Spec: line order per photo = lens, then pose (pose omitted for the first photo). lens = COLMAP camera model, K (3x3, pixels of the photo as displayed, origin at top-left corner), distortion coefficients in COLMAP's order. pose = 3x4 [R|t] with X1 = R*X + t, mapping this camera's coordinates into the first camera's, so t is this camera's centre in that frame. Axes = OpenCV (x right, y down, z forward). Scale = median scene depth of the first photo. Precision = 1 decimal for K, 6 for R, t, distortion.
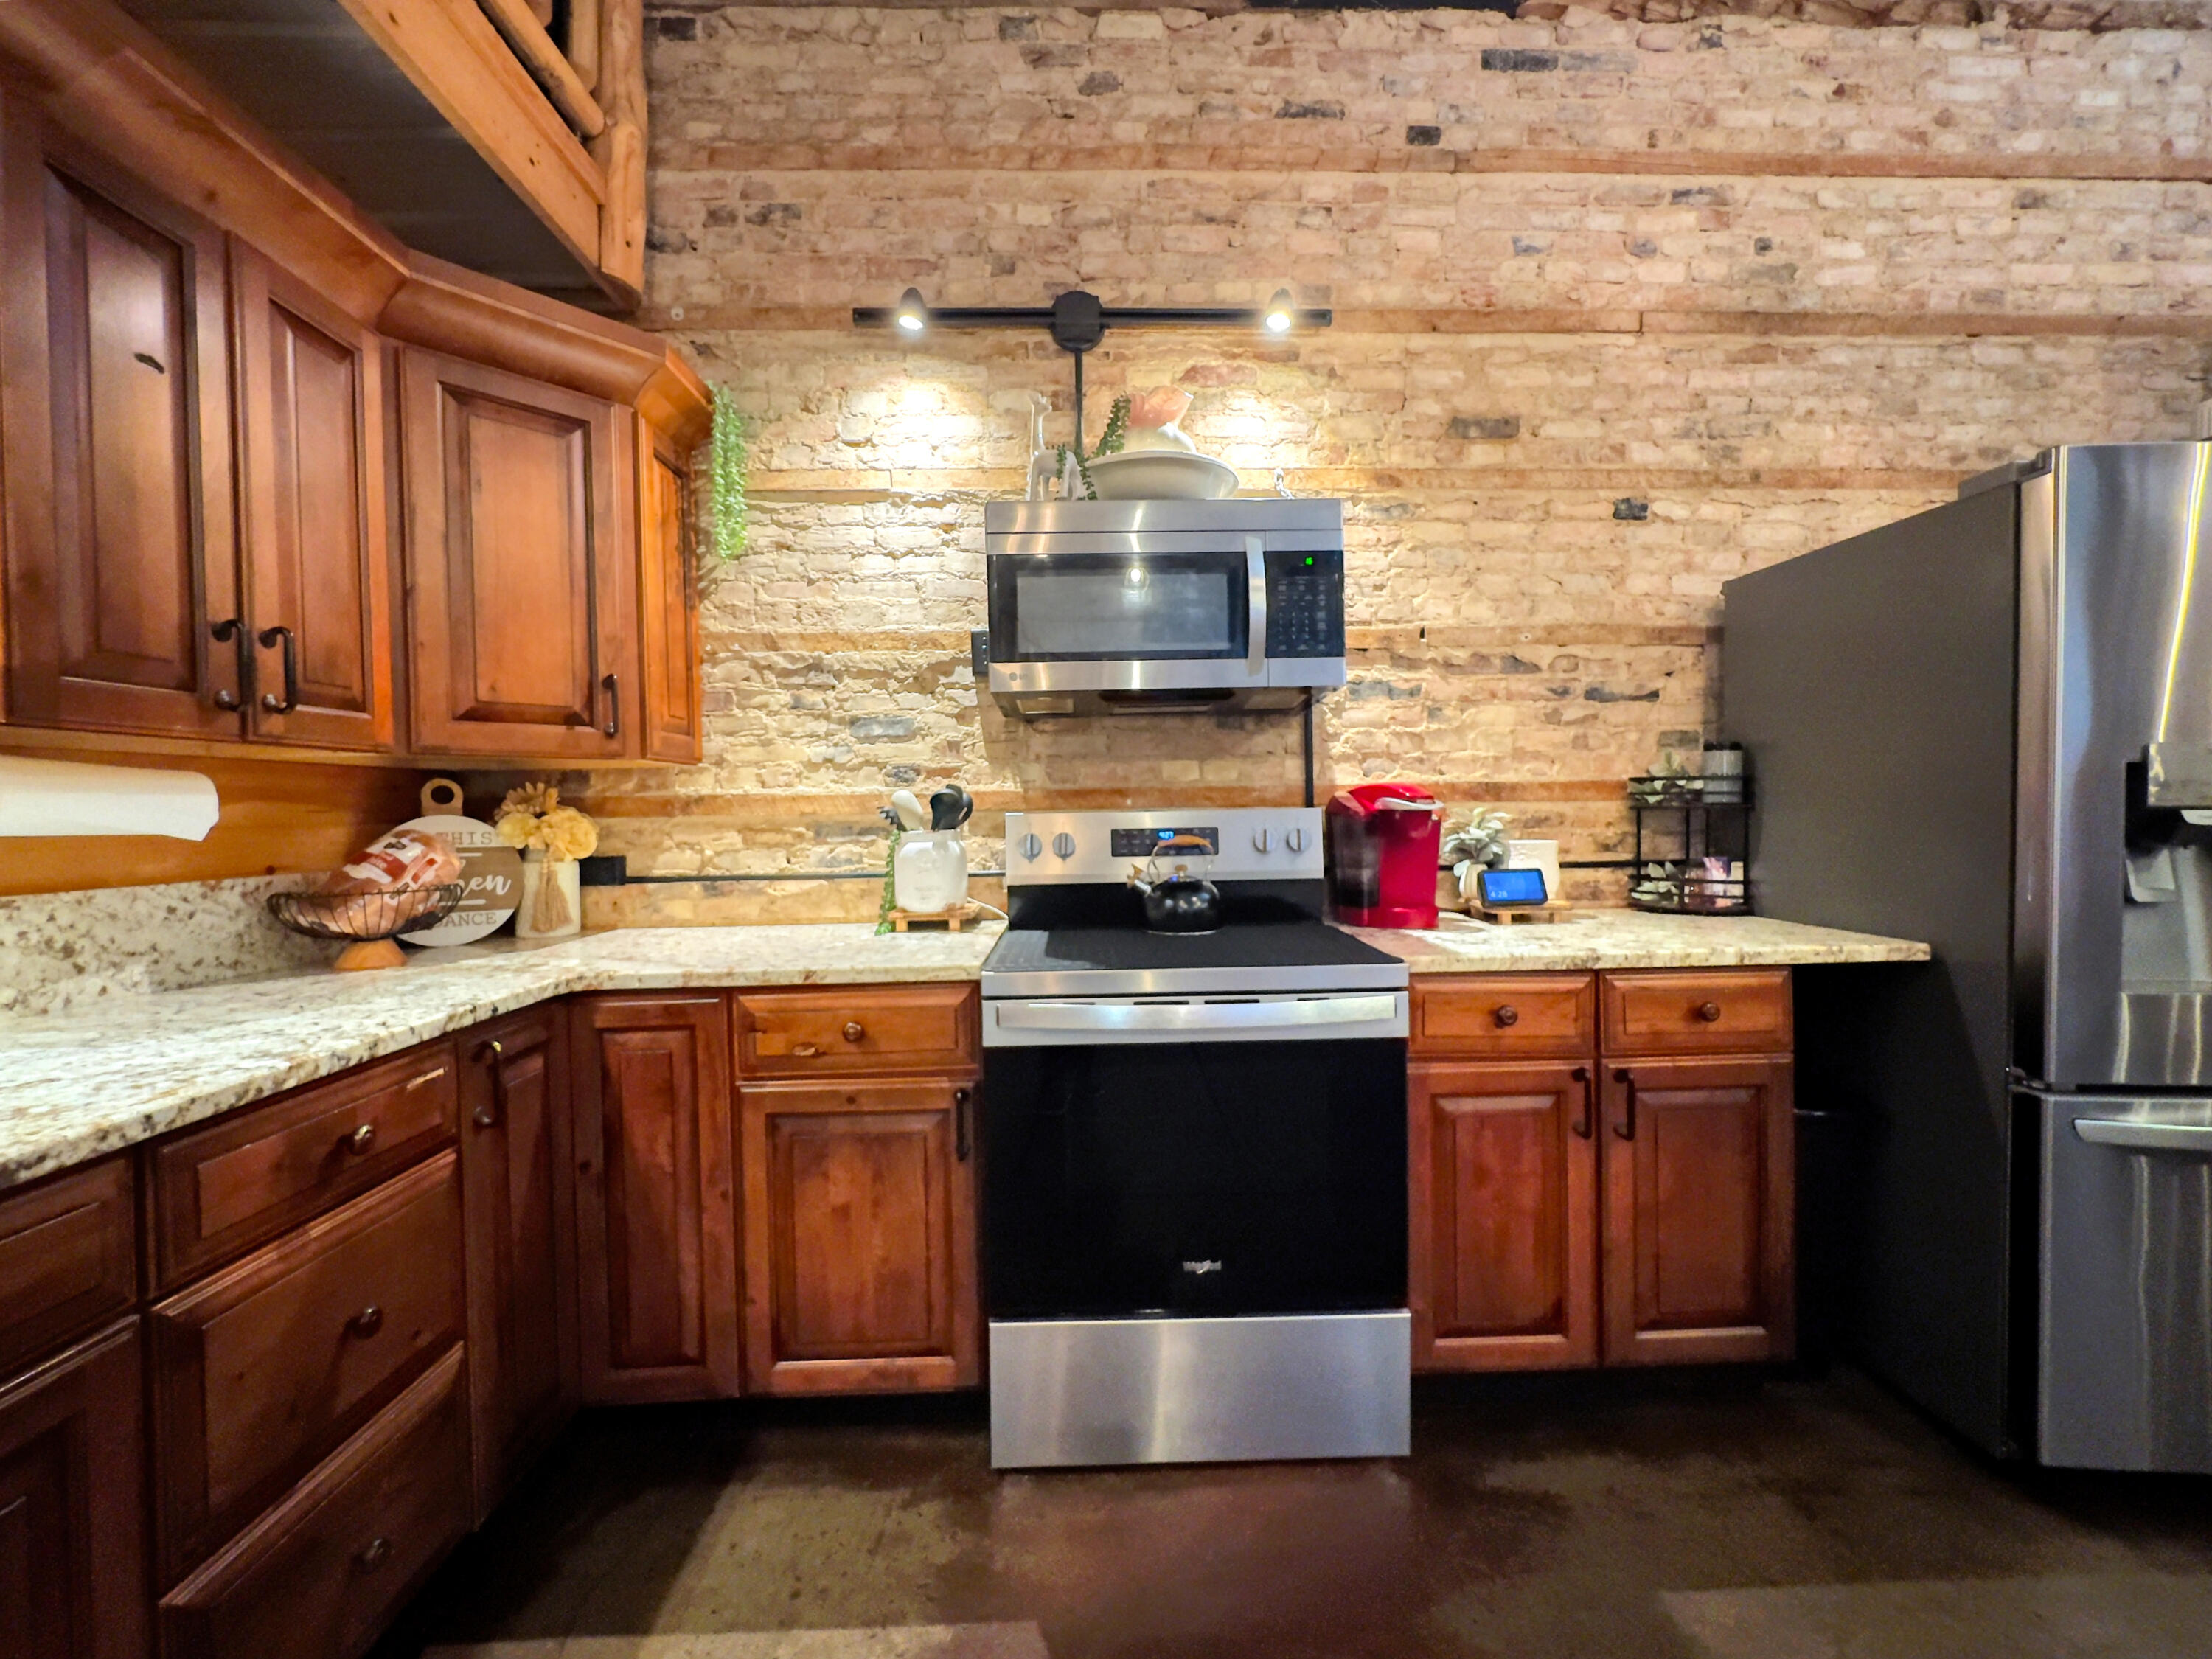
lens RADIAL K [[894.6, 0, 1109.7], [0, 894.6, 823.9], [0, 0, 1]] dist [-0.000105, 0.000350]
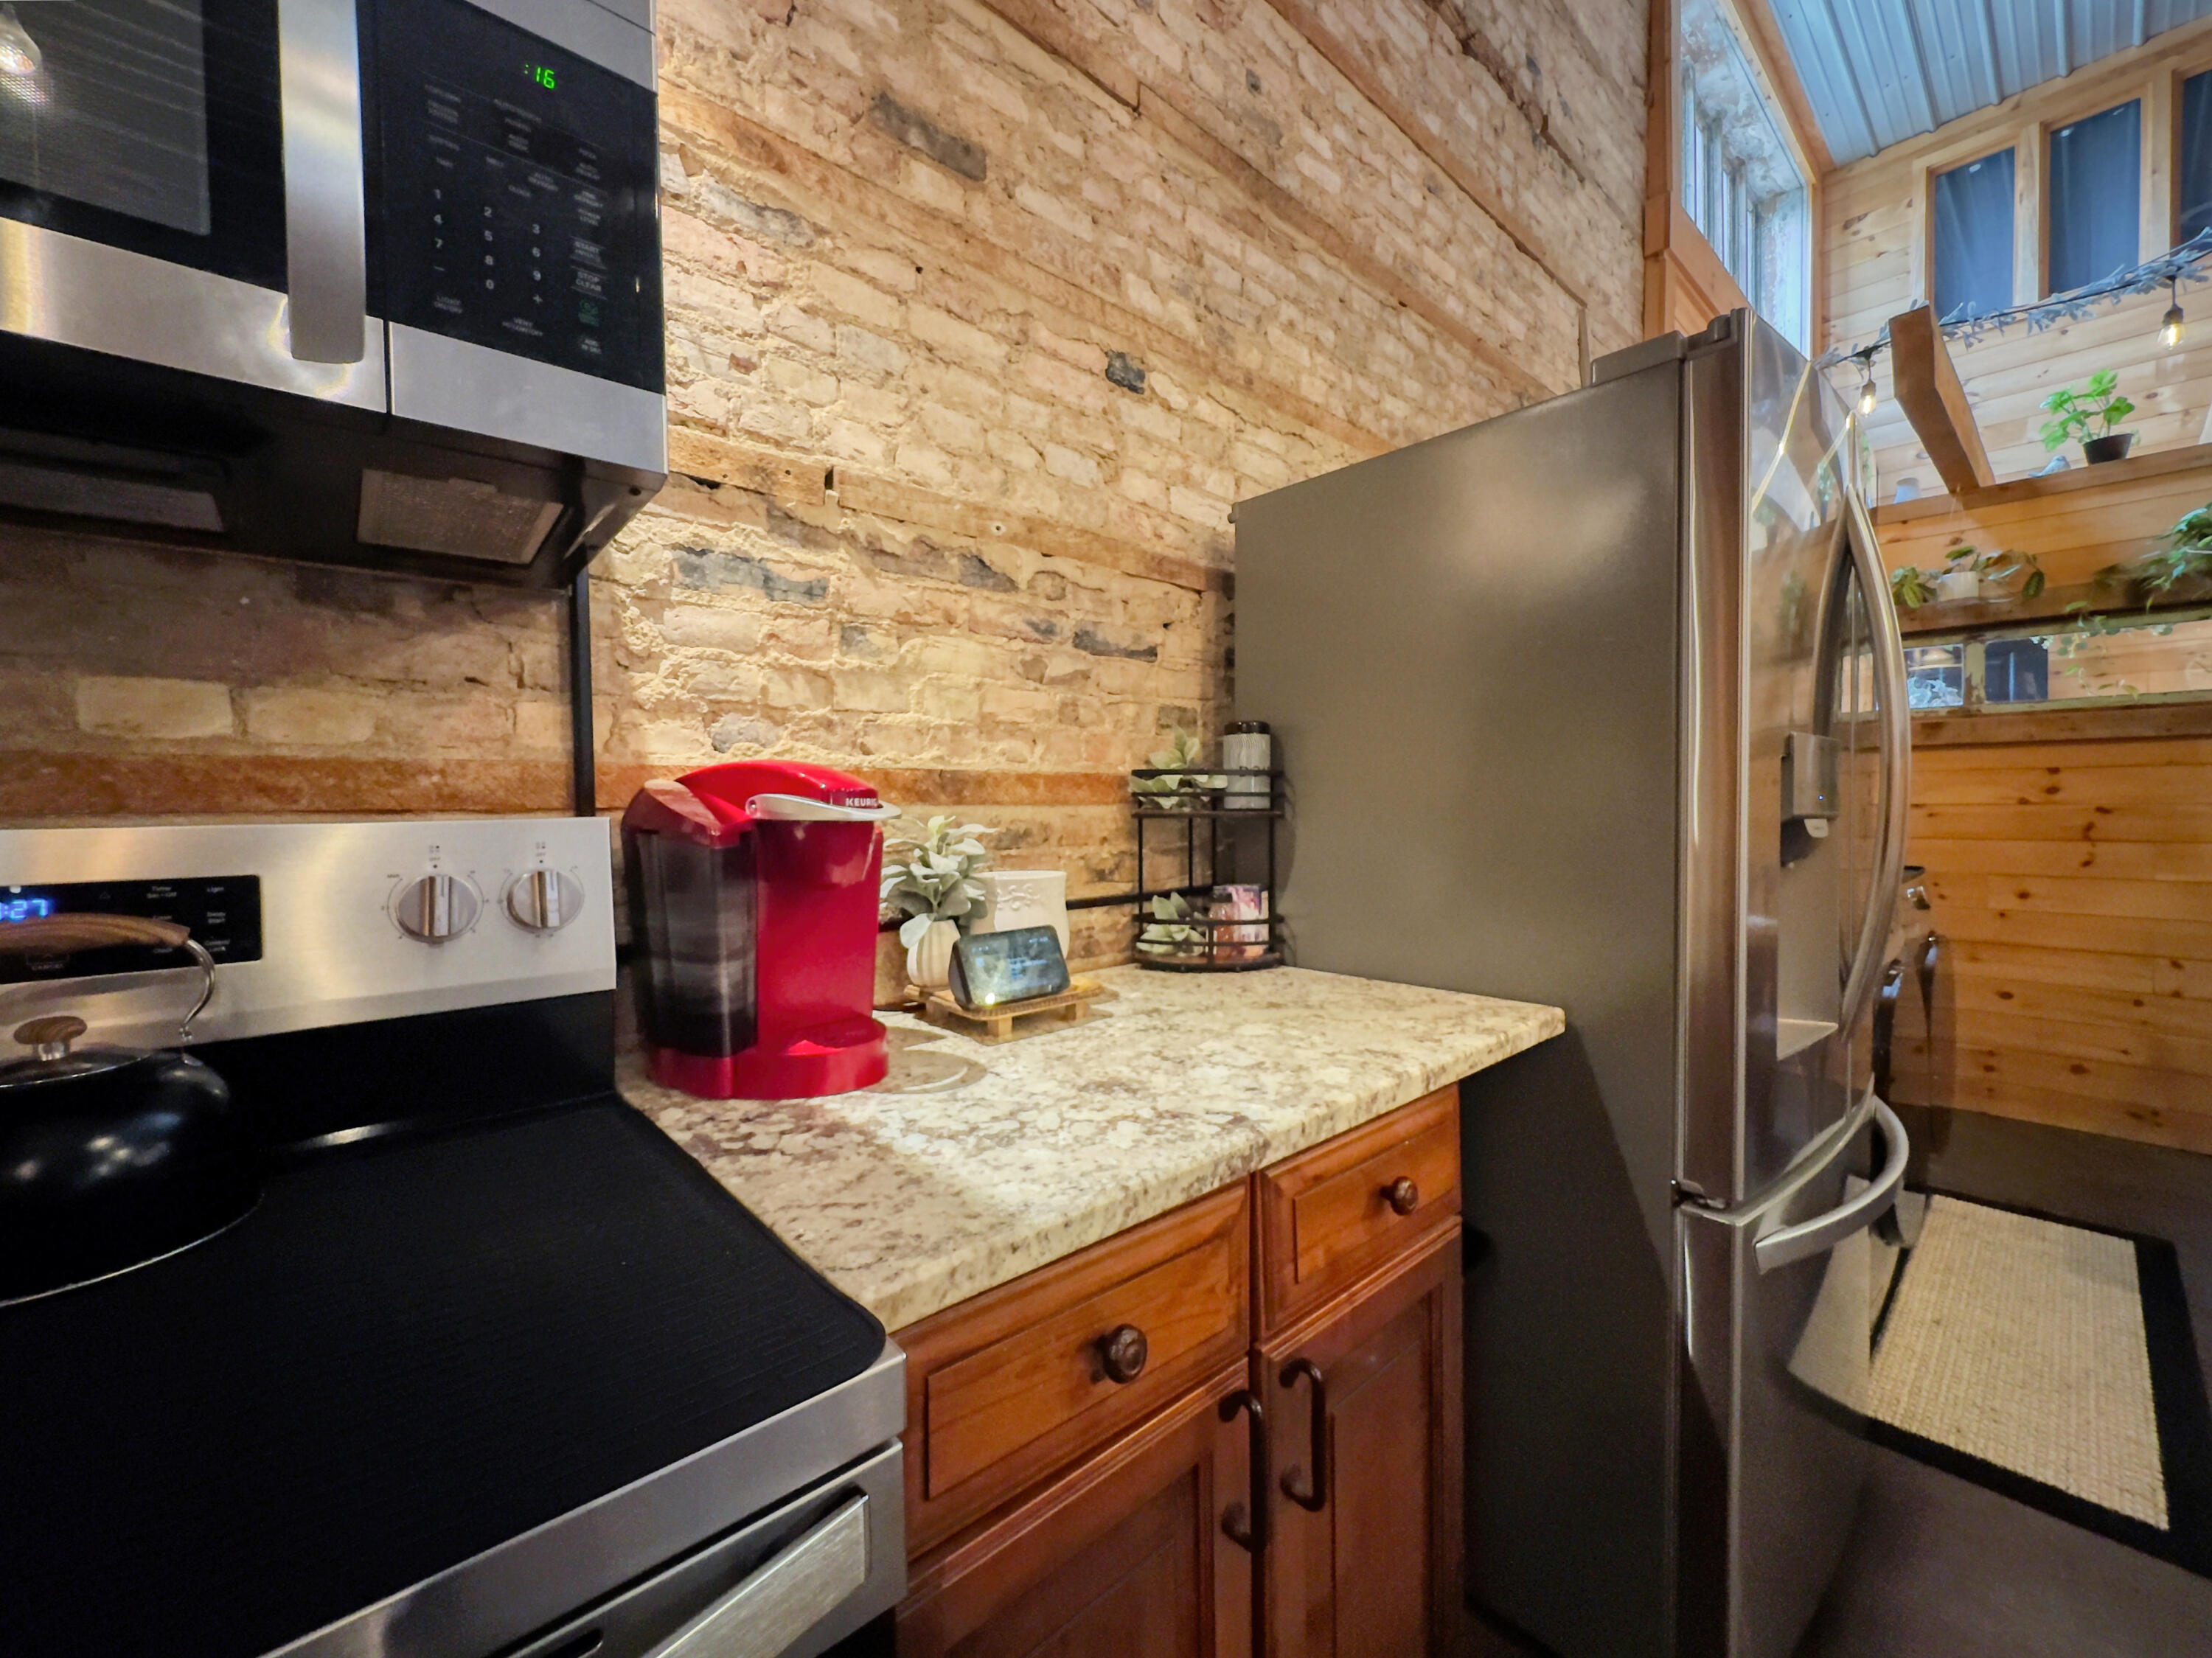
lens RADIAL K [[883.4, 0, 1108.4], [0, 883.4, 824.8], [0, 0, 1]] dist [-0.002350, 0.000512]
pose [[0.758081, -0.007241, 0.652120, 0.136773], [0.011003, 0.999938, -0.001687, -0.009980], [-0.652068, 0.008454, 0.758114, 0.508375]]
